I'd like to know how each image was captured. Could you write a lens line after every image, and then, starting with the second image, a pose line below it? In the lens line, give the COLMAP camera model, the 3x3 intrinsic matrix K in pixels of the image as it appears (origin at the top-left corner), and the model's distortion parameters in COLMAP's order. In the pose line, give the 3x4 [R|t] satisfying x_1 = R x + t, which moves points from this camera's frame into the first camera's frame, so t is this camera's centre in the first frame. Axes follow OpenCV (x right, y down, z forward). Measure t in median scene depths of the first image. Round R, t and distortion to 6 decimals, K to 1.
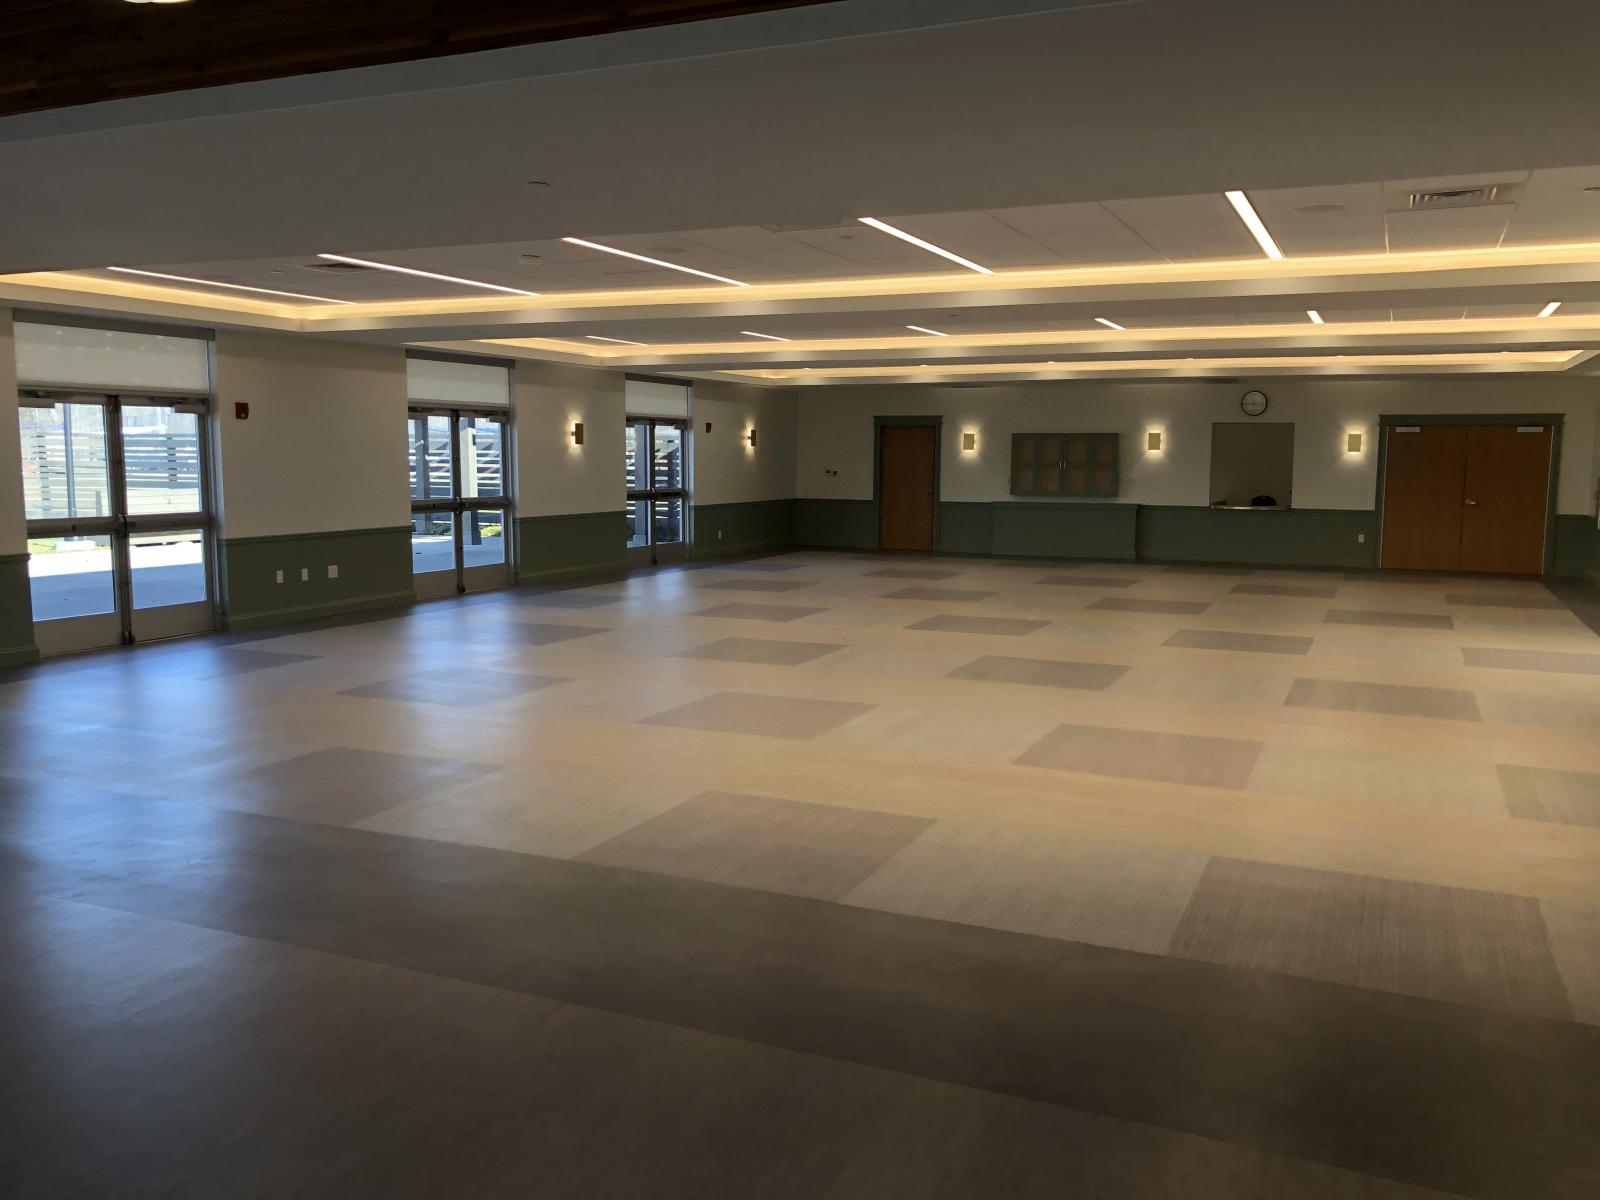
lens RADIAL K [[1322.9, 0, 800.0], [0, 1322.9, 600.0], [0, 0, 1]] dist [0.204498, 0.001665]
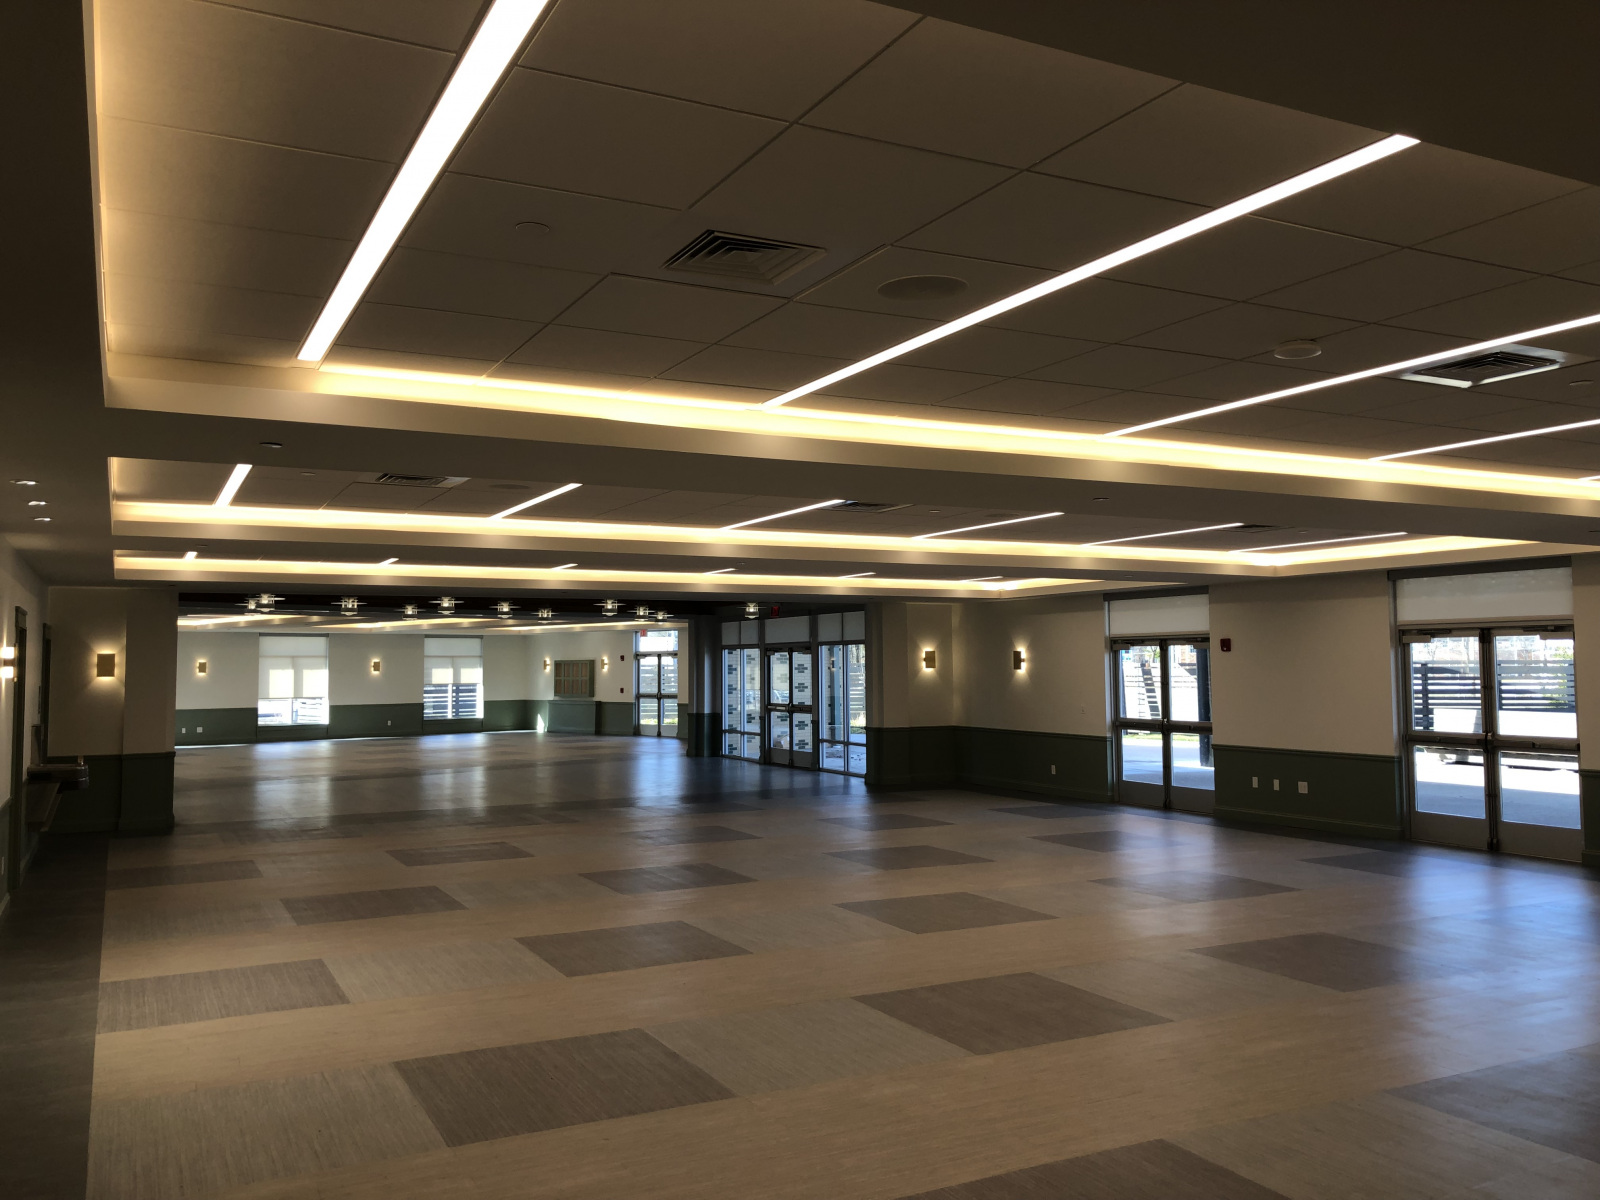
lens RADIAL K [[1304.9, 0, 800.0], [0, 1304.9, 600.0], [0, 0, 1]] dist [0.000924, 0.001889]
pose [[-0.620389, -0.037216, -0.783411, 0.690750], [-0.085860, 0.996093, 0.020673, -0.150813], [0.779581, 0.080089, -0.621160, 1.280292]]
